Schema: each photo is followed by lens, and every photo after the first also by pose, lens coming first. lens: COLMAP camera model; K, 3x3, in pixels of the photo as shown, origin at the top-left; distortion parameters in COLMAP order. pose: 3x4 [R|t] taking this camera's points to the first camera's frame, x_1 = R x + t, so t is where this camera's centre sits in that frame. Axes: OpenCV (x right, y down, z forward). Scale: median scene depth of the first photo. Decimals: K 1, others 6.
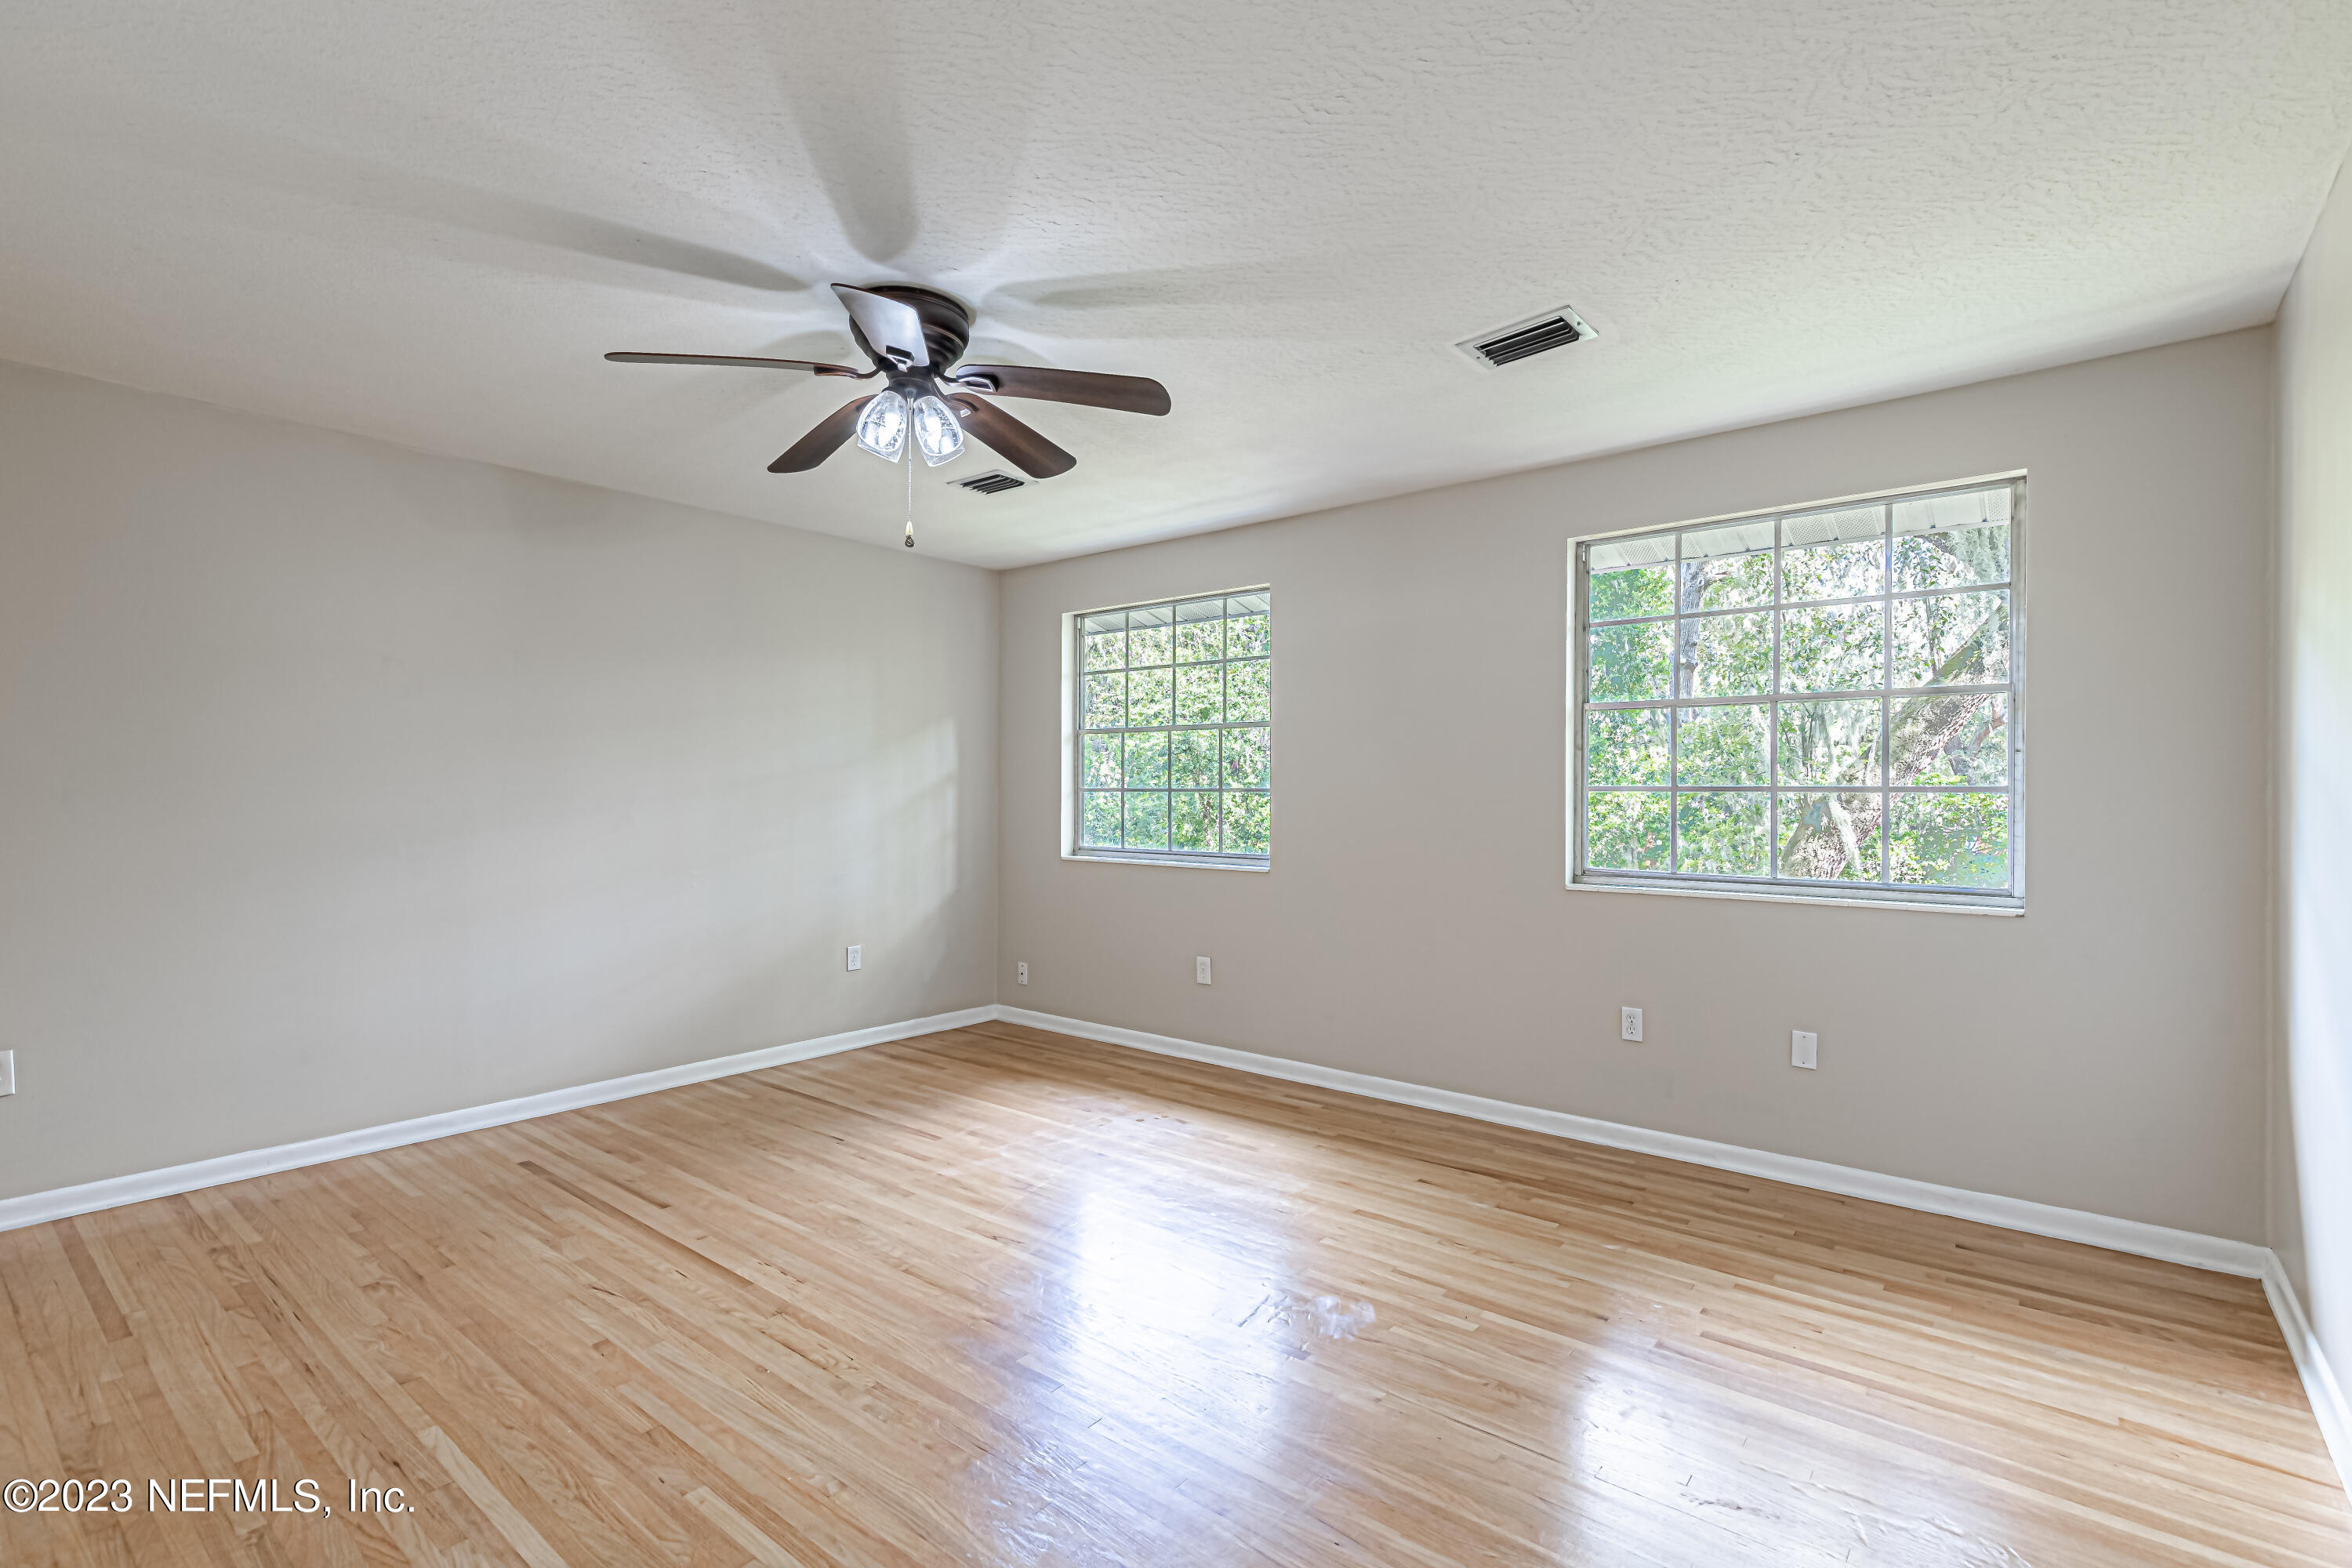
lens RADIAL K [[1071.1, 0, 1220.0], [0, 1071.1, 795.7], [0, 0, 1]] dist [0.012239, -0.000819]
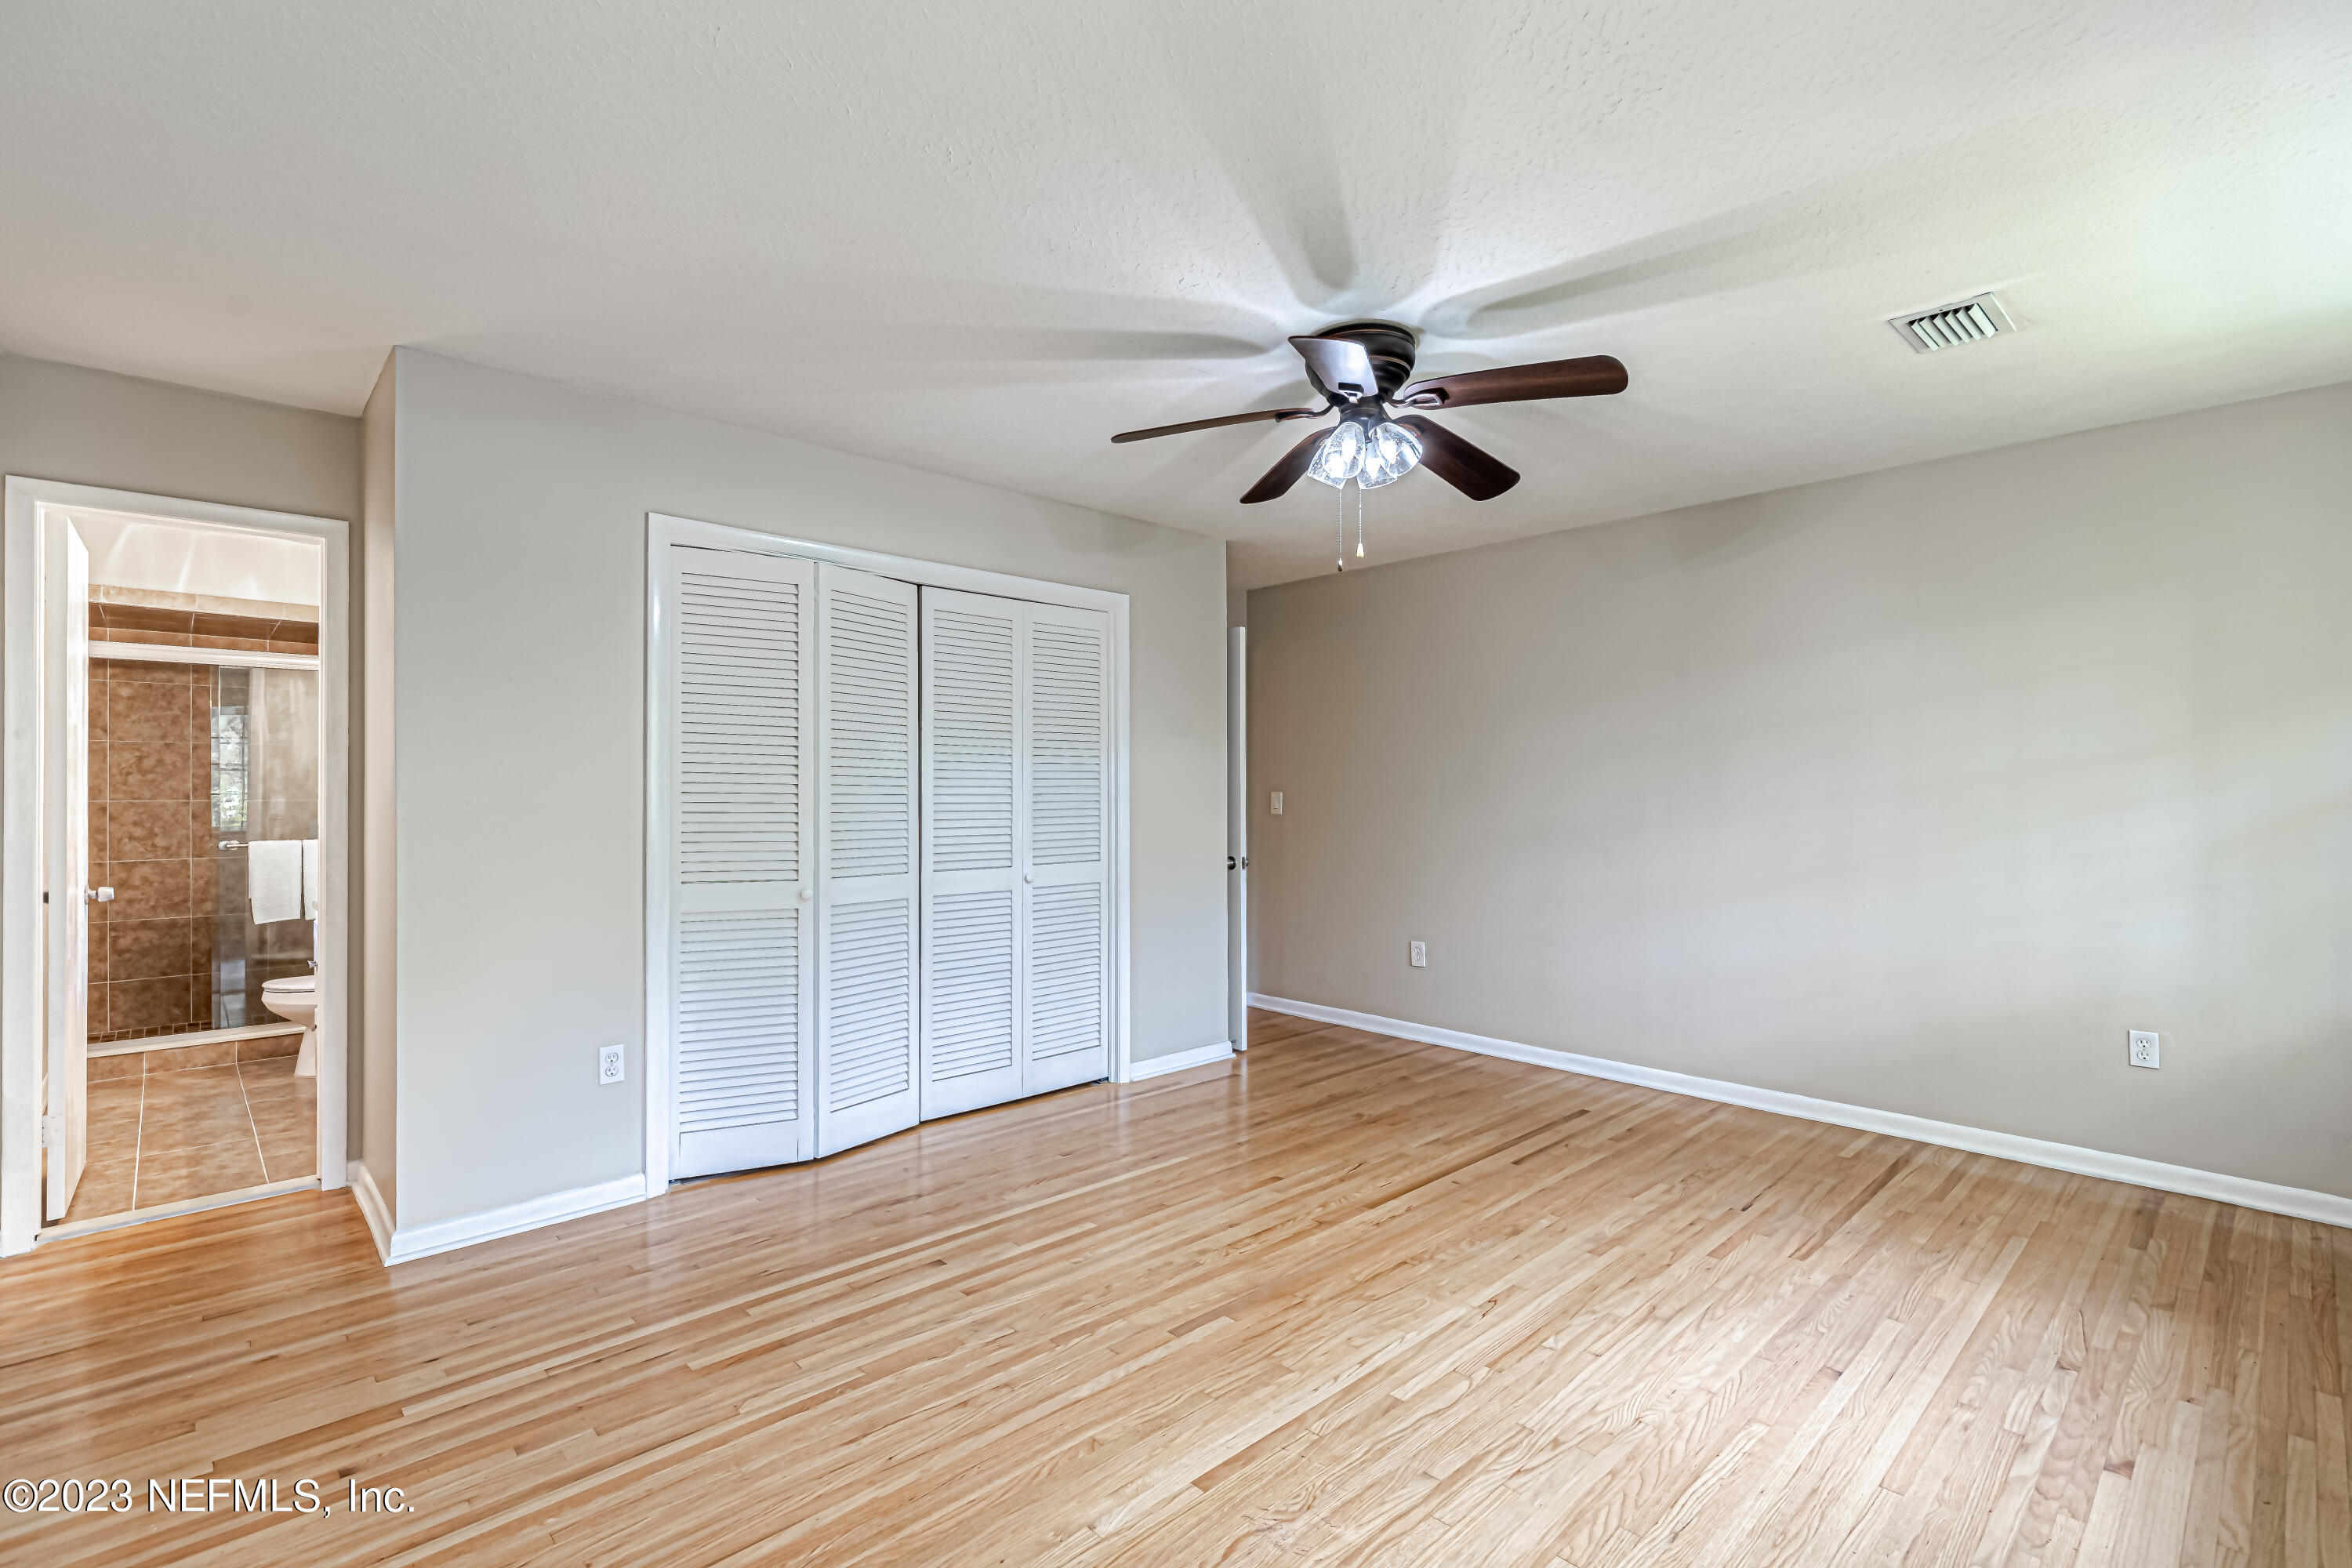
lens RADIAL K [[1071.1, 0, 1168.7], [0, 1071.1, 802.8], [0, 0, 1]] dist [0.012239, -0.000819]
pose [[-0.146120, 0.005319, -0.989253, 0.642820], [-0.007206, 0.999953, 0.006441, -0.001798], [0.989241, 0.008070, -0.146075, 0.788100]]
